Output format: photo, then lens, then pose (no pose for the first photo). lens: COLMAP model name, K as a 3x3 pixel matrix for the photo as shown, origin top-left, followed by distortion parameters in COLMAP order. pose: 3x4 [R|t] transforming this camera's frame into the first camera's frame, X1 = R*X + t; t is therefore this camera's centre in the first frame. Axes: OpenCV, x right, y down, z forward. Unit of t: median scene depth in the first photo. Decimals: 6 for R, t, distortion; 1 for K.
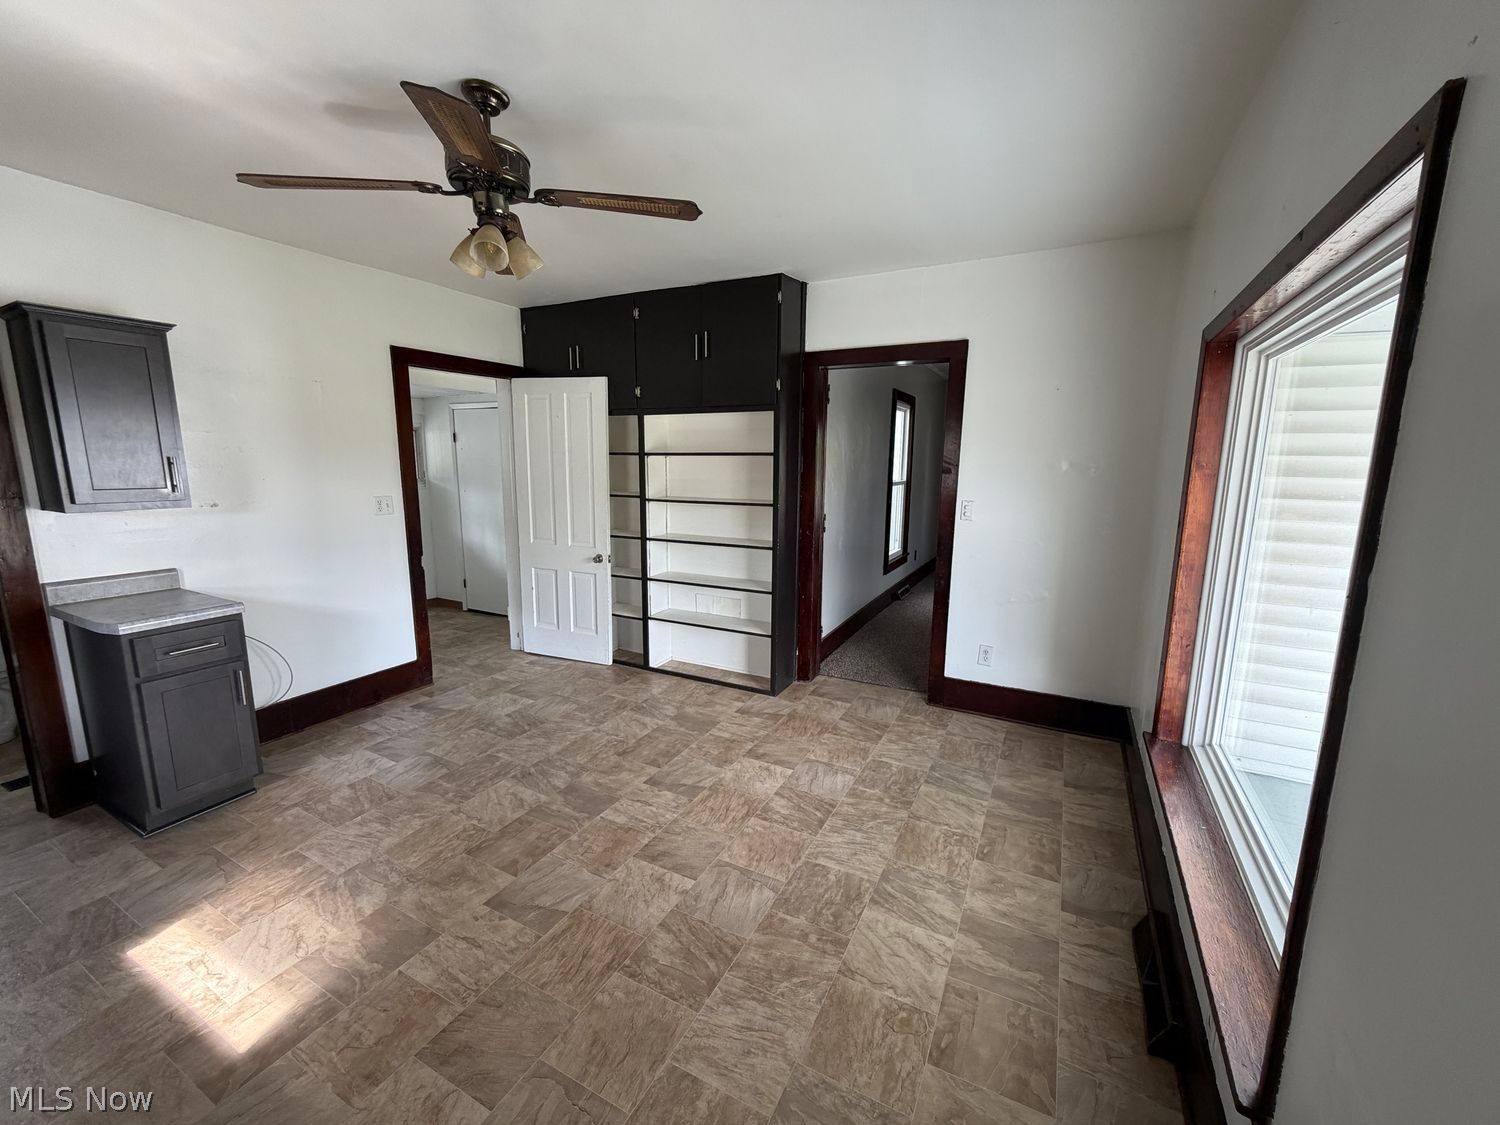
lens RADIAL K [[596.7, 0, 763.1], [0, 596.7, 573.7], [0, 0, 1]] dist [-0.003271, 0.000044]
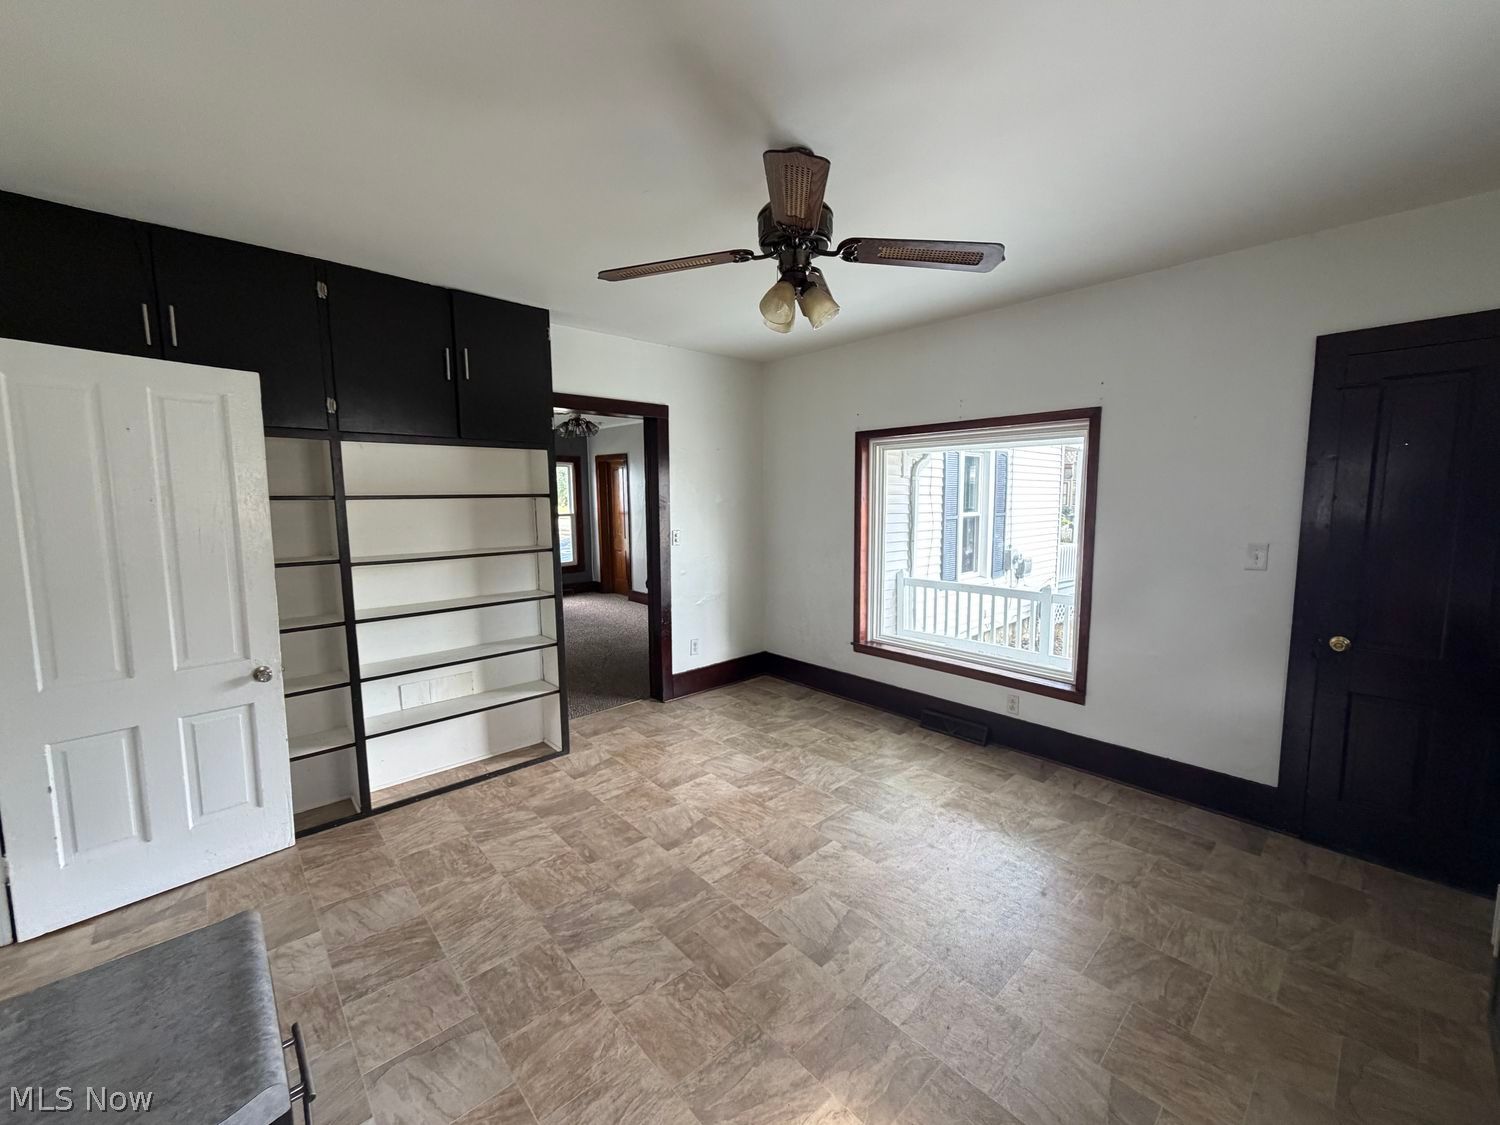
lens RADIAL K [[601.3, 0, 755.3], [0, 601.3, 560.7], [0, 0, 1]] dist [-0.000063, 0.000262]
pose [[0.343351, -0.114328, 0.932223, -0.779218], [0.190875, 0.980344, 0.049927, -0.085551], [-0.919607, 0.160795, 0.358424, 0.383197]]
